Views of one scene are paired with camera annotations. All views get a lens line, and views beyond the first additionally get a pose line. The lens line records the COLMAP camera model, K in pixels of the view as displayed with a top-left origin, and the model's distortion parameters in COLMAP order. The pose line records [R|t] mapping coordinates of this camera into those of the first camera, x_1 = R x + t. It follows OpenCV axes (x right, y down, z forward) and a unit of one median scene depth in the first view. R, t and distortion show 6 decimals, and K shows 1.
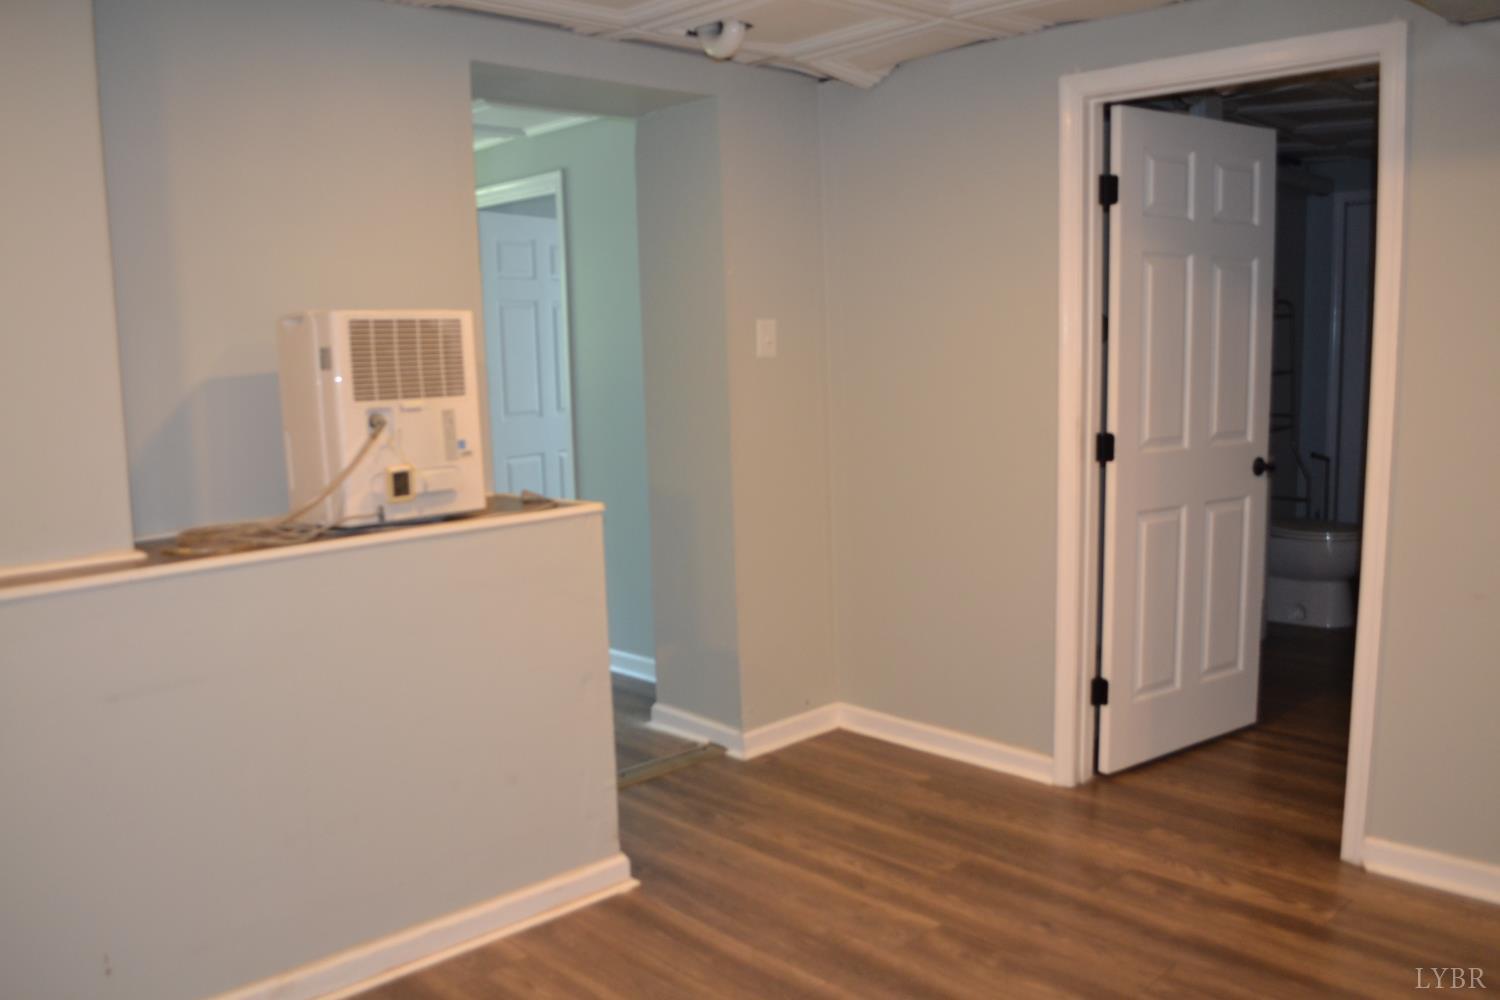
lens RADIAL K [[1192.9, 0, 750.0], [0, 1192.9, 500.0], [0, 0, 1]] dist [-0.079681, 0.004946]
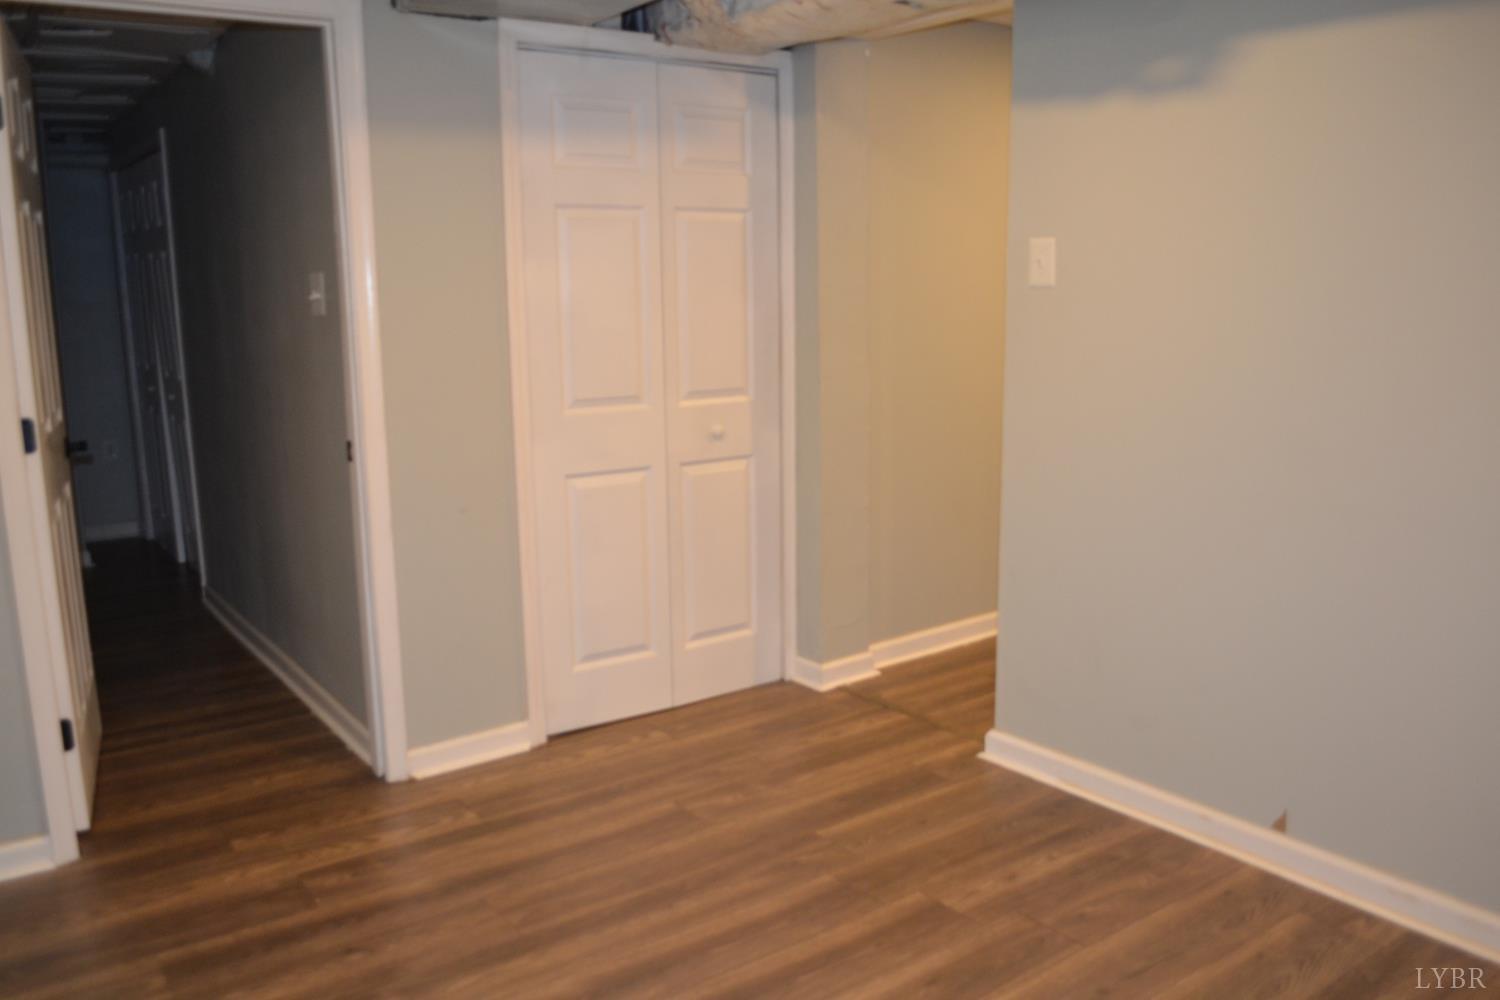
lens RADIAL K [[1192.9, 0, 750.0], [0, 1192.9, 500.0], [0, 0, 1]] dist [-0.079681, 0.004946]
pose [[0.168788, -0.160665, 0.972470, -0.457350], [0.148344, 0.979528, 0.136084, -0.044190], [-0.974425, 0.121291, 0.189166, 0.451754]]
